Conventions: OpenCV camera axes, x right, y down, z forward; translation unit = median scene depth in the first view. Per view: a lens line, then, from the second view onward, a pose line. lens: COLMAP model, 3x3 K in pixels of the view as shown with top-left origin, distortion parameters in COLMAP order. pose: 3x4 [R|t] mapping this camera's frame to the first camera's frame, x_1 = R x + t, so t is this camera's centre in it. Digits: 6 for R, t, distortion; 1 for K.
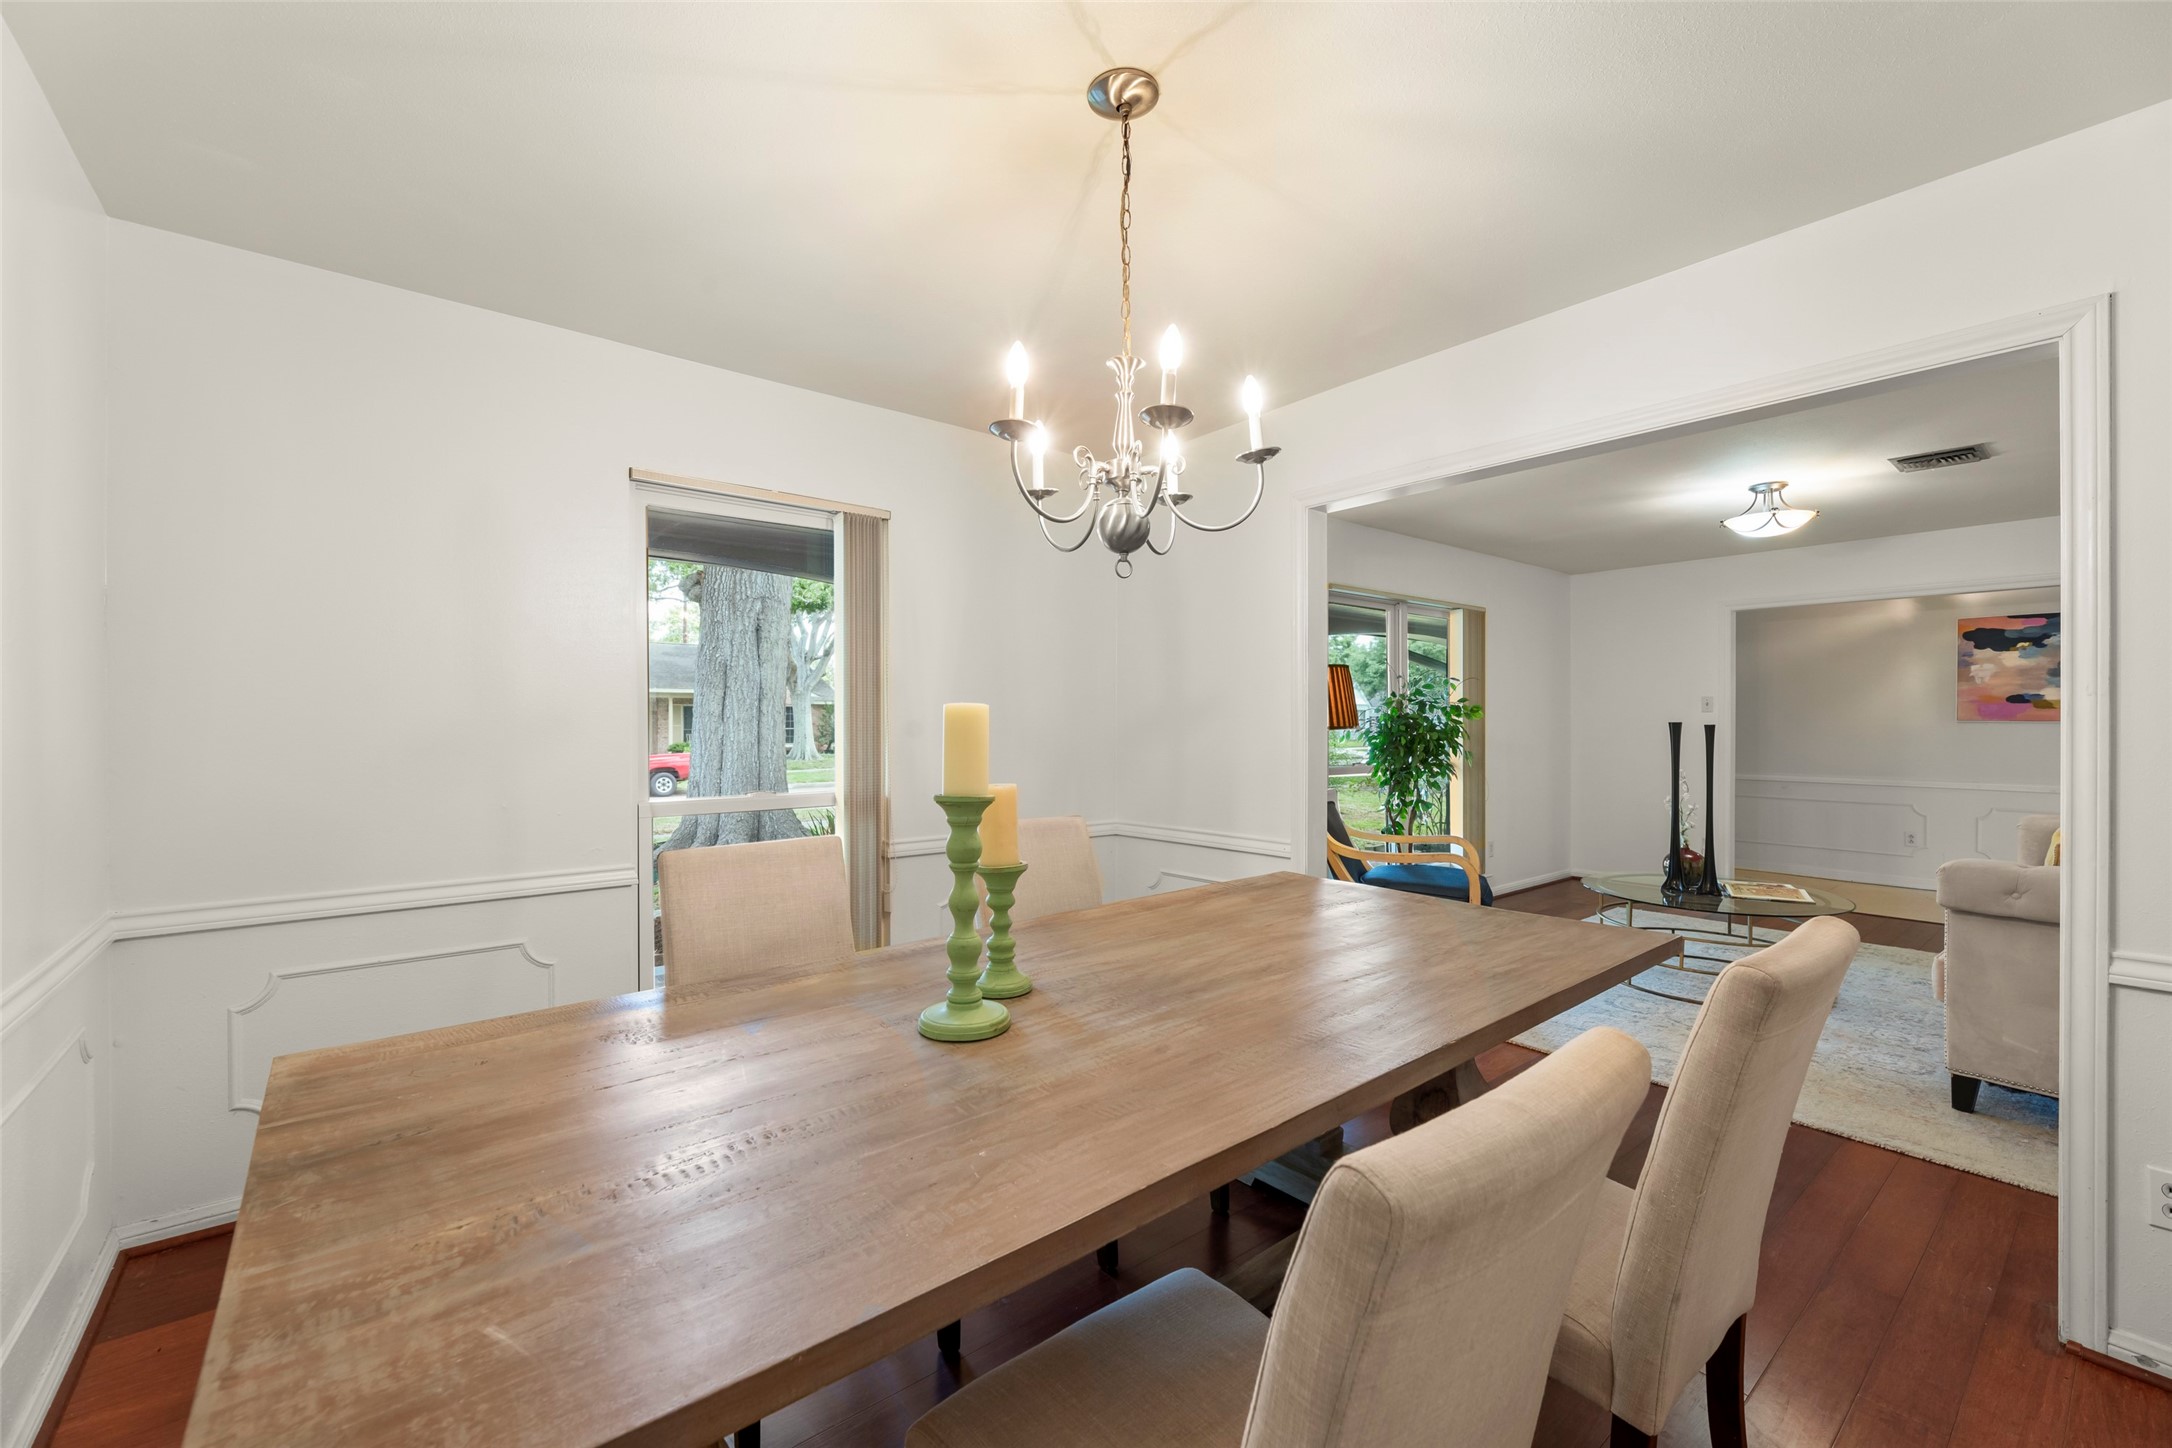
lens RADIAL K [[882.6, 0, 1081.3], [0, 882.6, 725.6], [0, 0, 1]] dist [-0.002359, -0.000016]
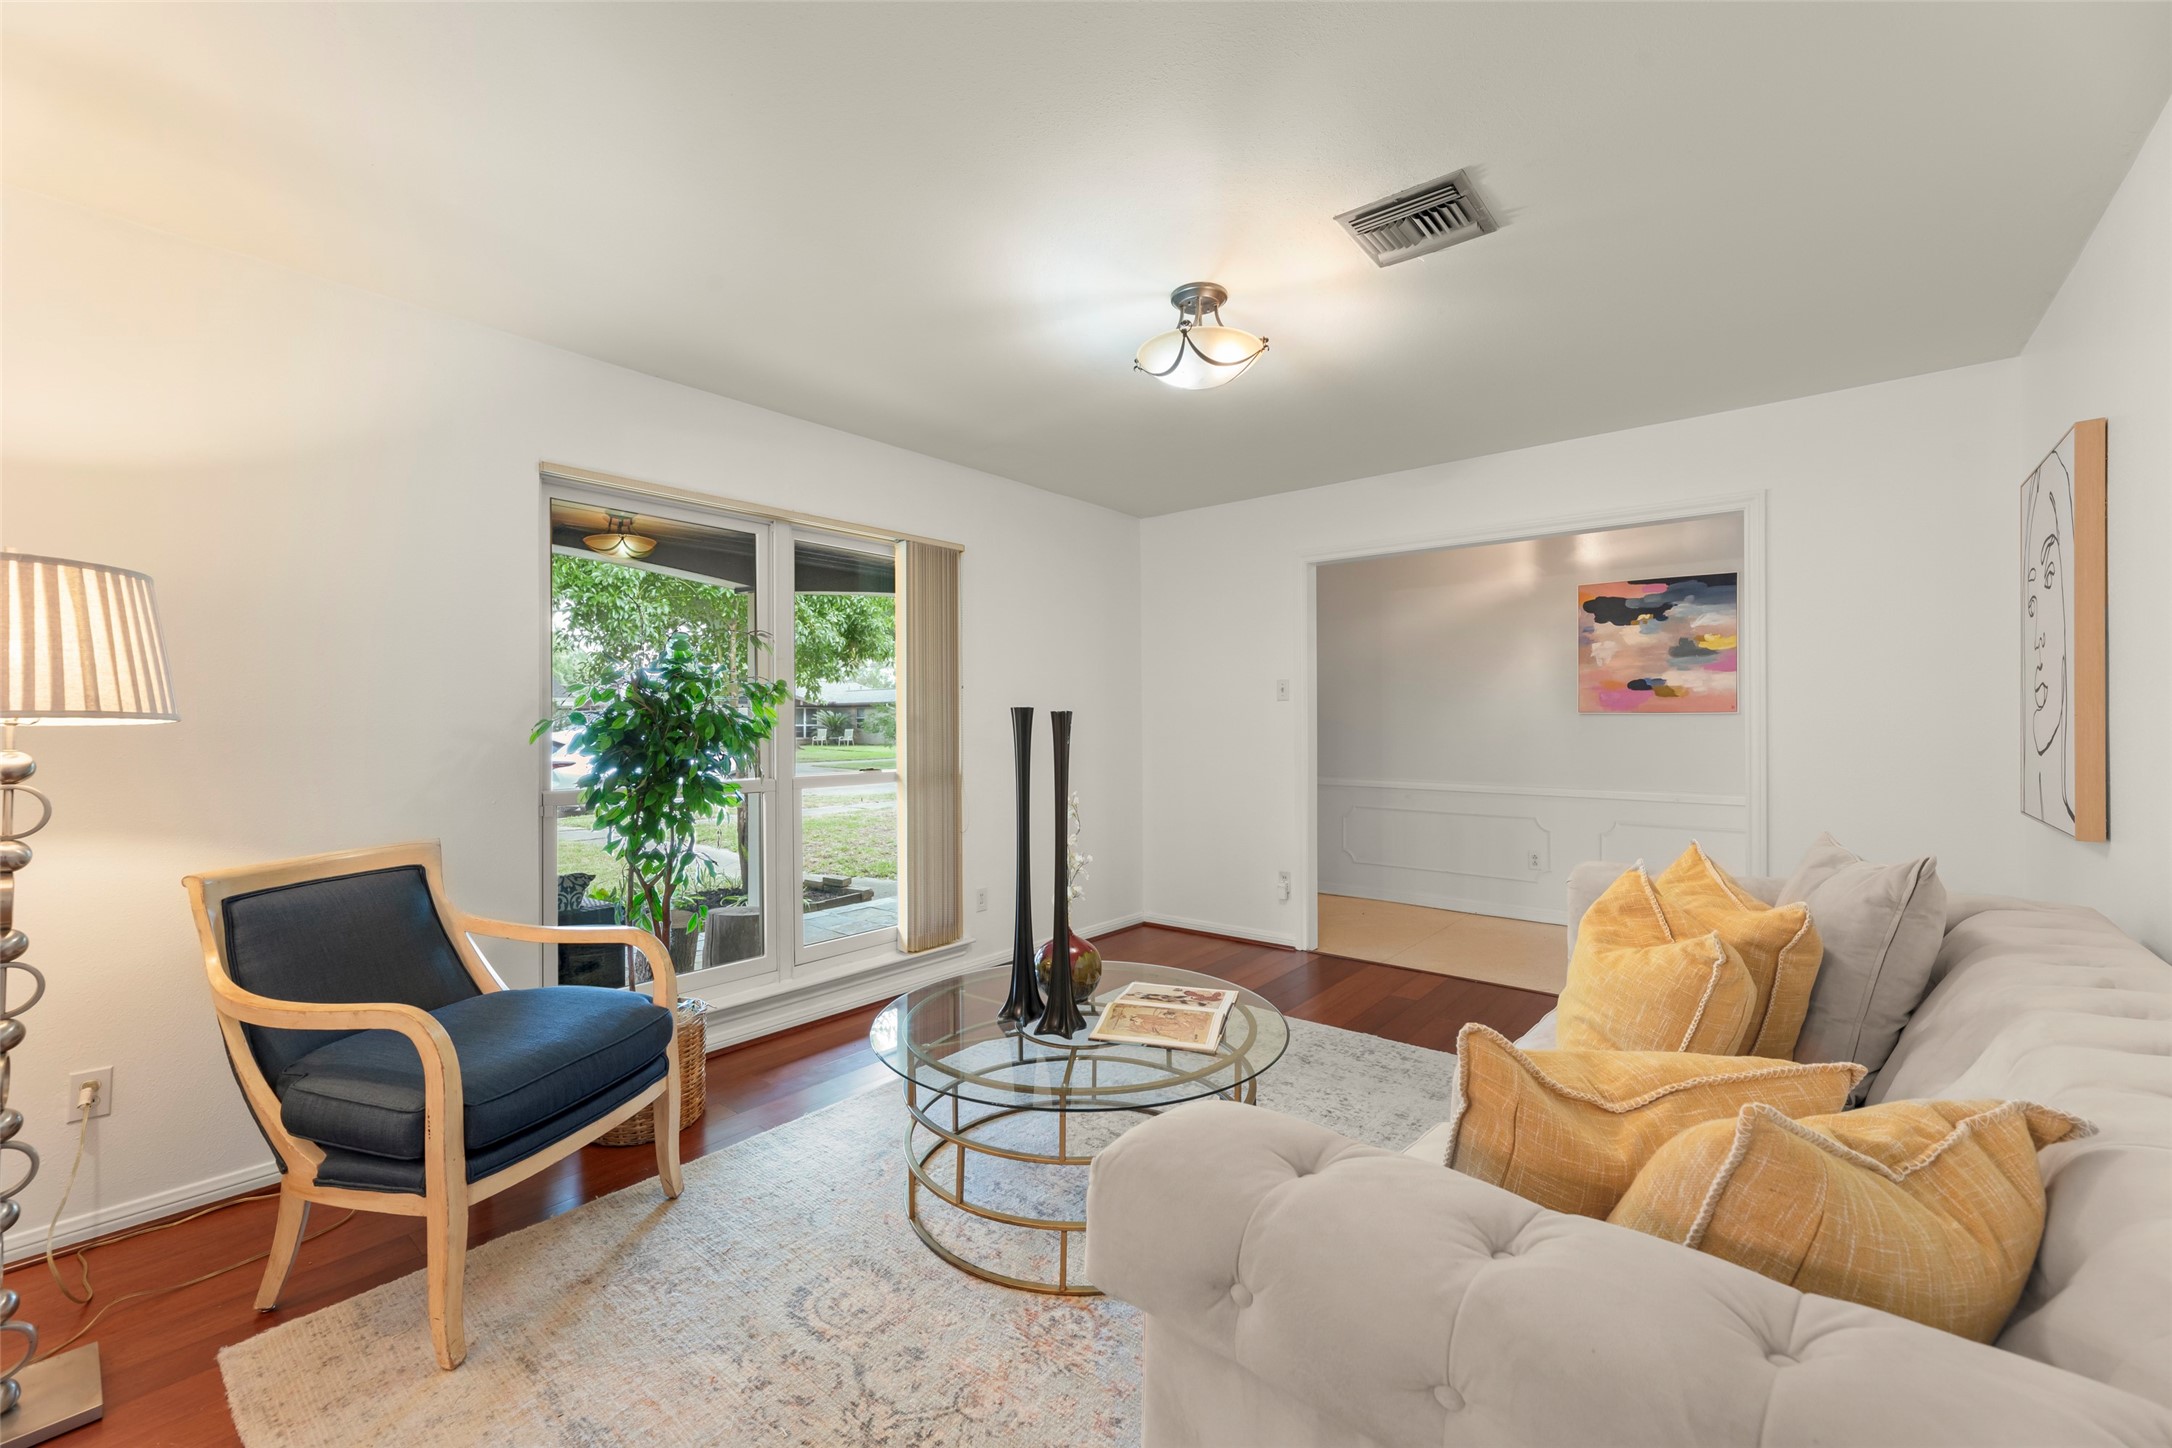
lens RADIAL K [[885.0, 0, 1092.3], [0, 885.0, 718.3], [0, 0, 1]] dist [-0.000536, 0.000018]
pose [[0.978845, -0.001964, 0.204591, 0.408010], [0.003814, 0.999955, -0.008651, 0.005303], [-0.204565, 0.009248, 0.978809, 0.310773]]
